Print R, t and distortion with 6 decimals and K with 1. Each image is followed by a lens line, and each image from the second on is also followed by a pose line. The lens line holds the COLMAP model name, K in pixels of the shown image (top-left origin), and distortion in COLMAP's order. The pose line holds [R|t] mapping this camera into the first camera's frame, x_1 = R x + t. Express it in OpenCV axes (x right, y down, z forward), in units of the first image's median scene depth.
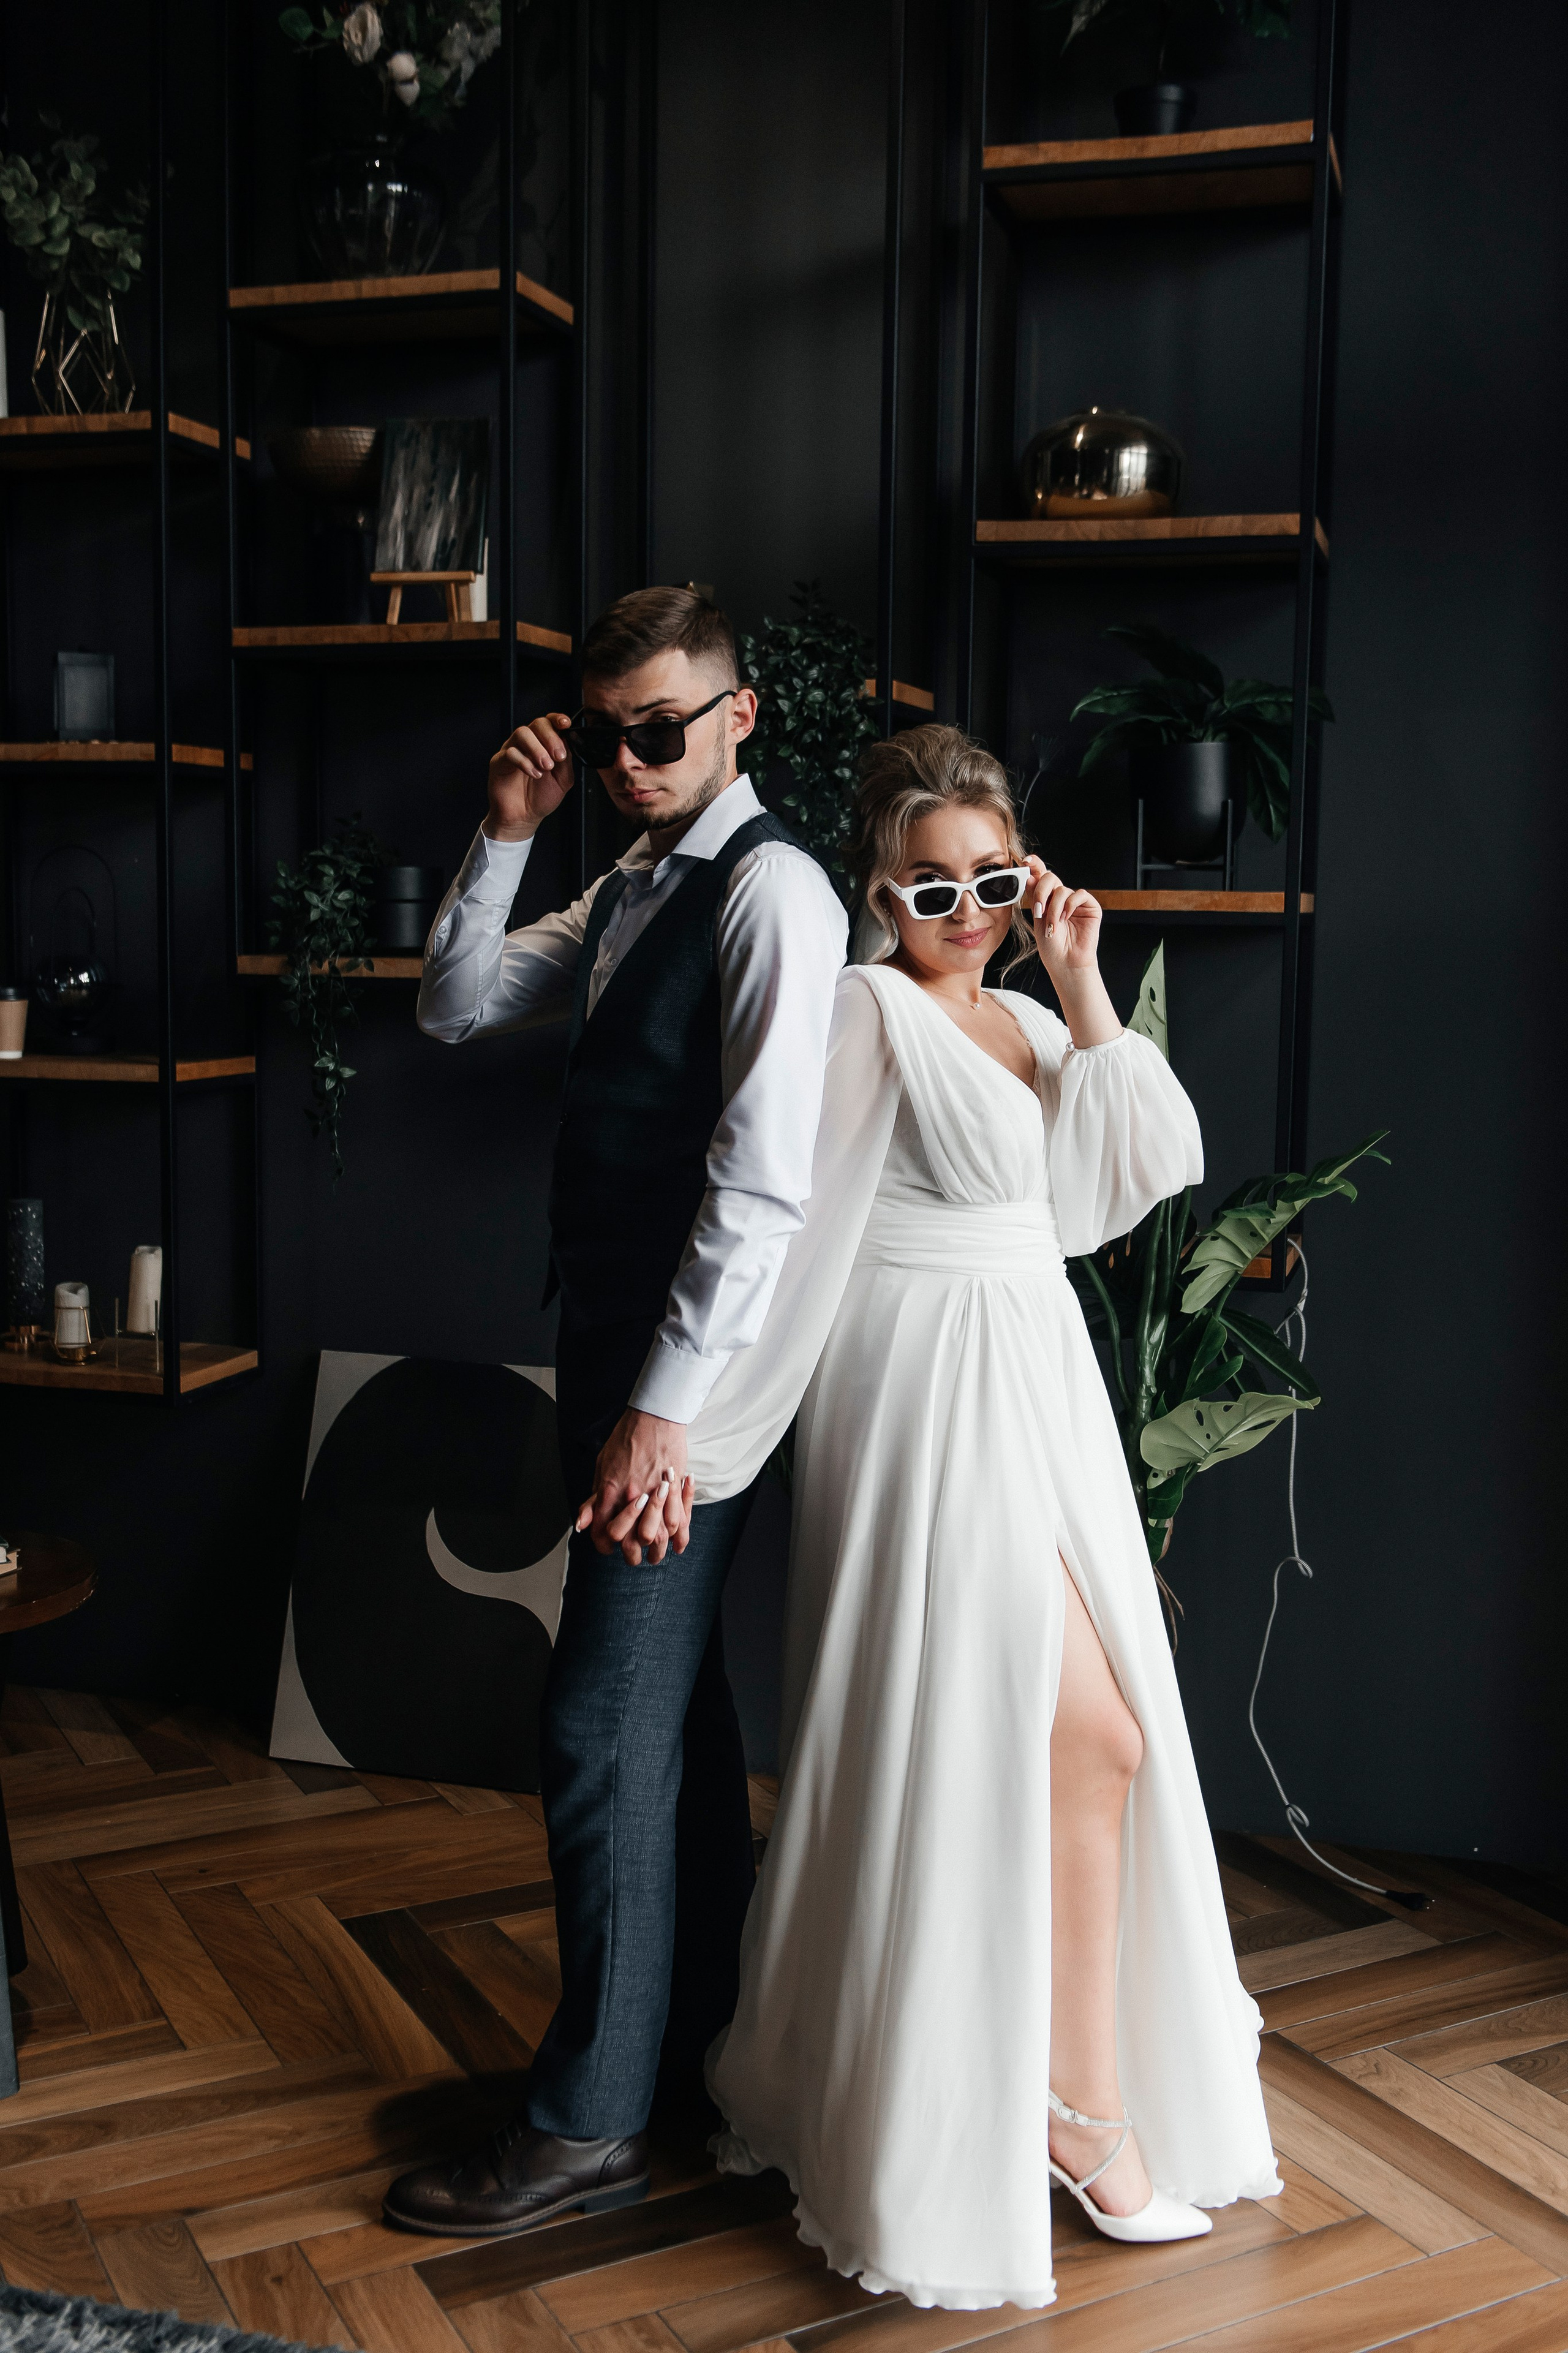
lens RADIAL K [[2314.4, 0, 807.4], [0, 2314.4, 1178.5], [0, 0, 1]] dist [-0.017761, 0.000000]
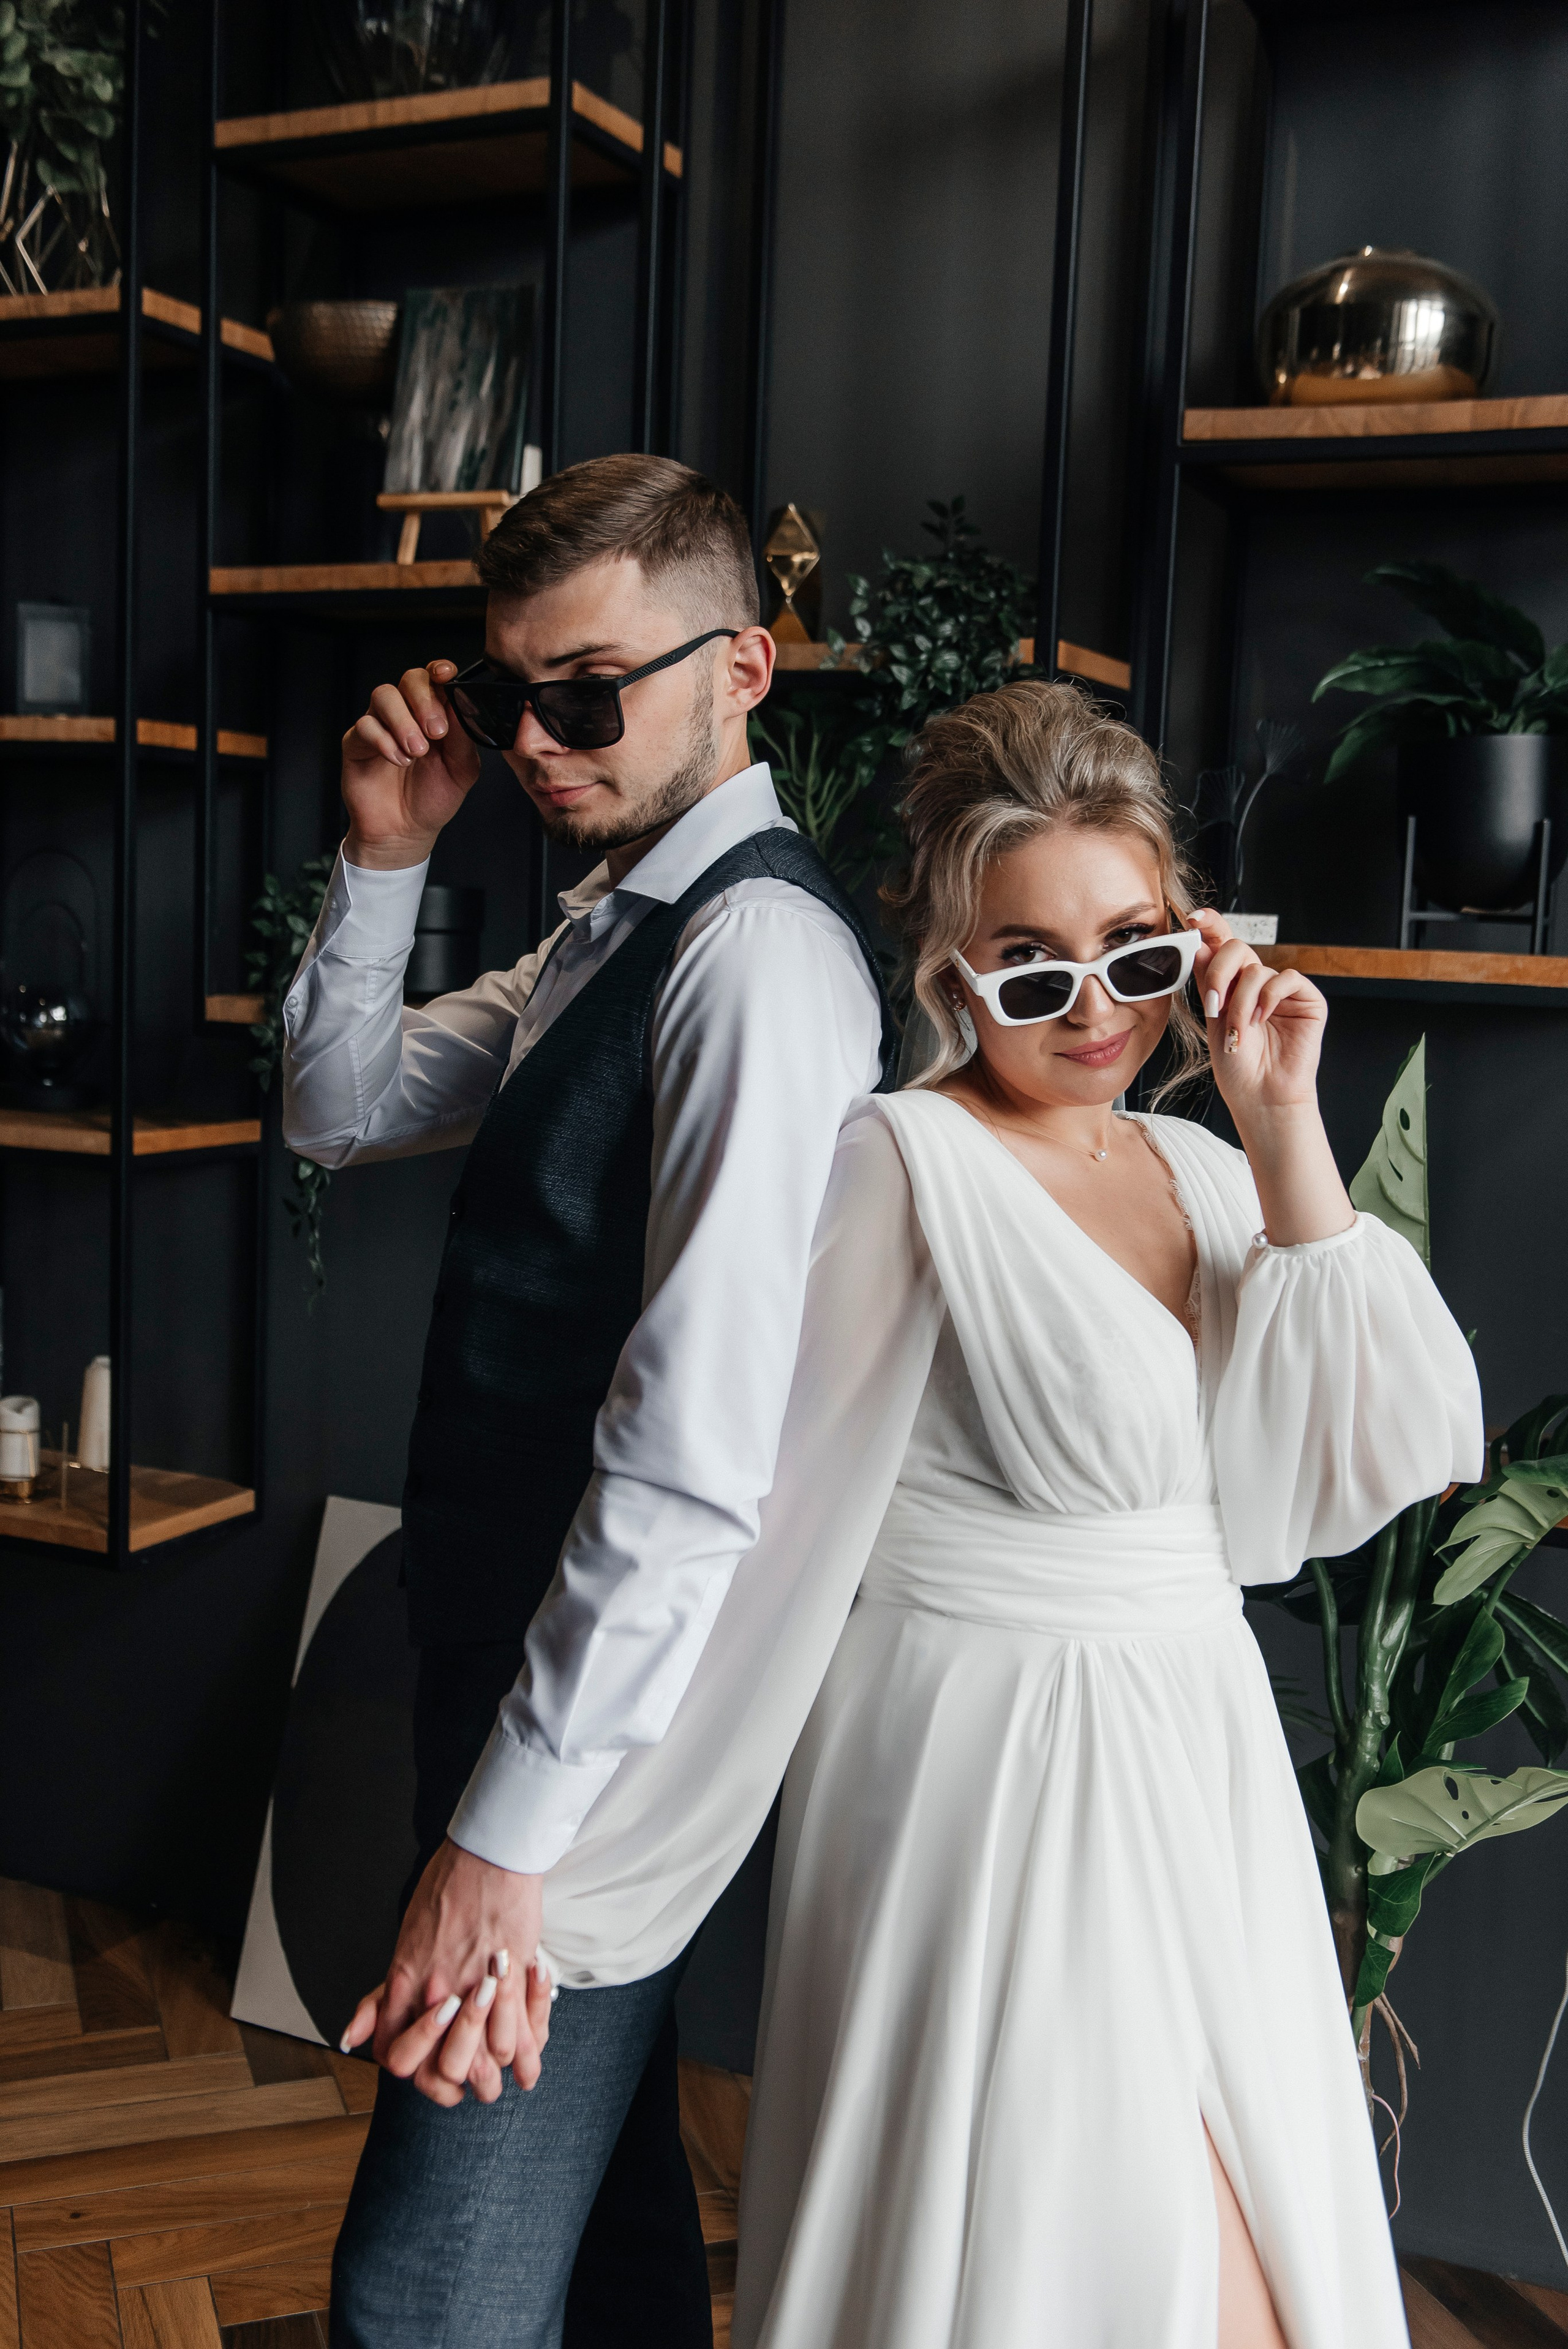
lens RADIAL K [[2310.6, 0, 790.8], [0, 2310.6, 1180.7], [0, 0, 1]] dist [-0.017761, 0.000000]
pose [[0.989623, 0.040068, -0.137987, 0.057351], [-0.039549, 0.999196, 0.006498, -0.050805], [0.138137, -0.000973, 0.990413, 0.282832]]
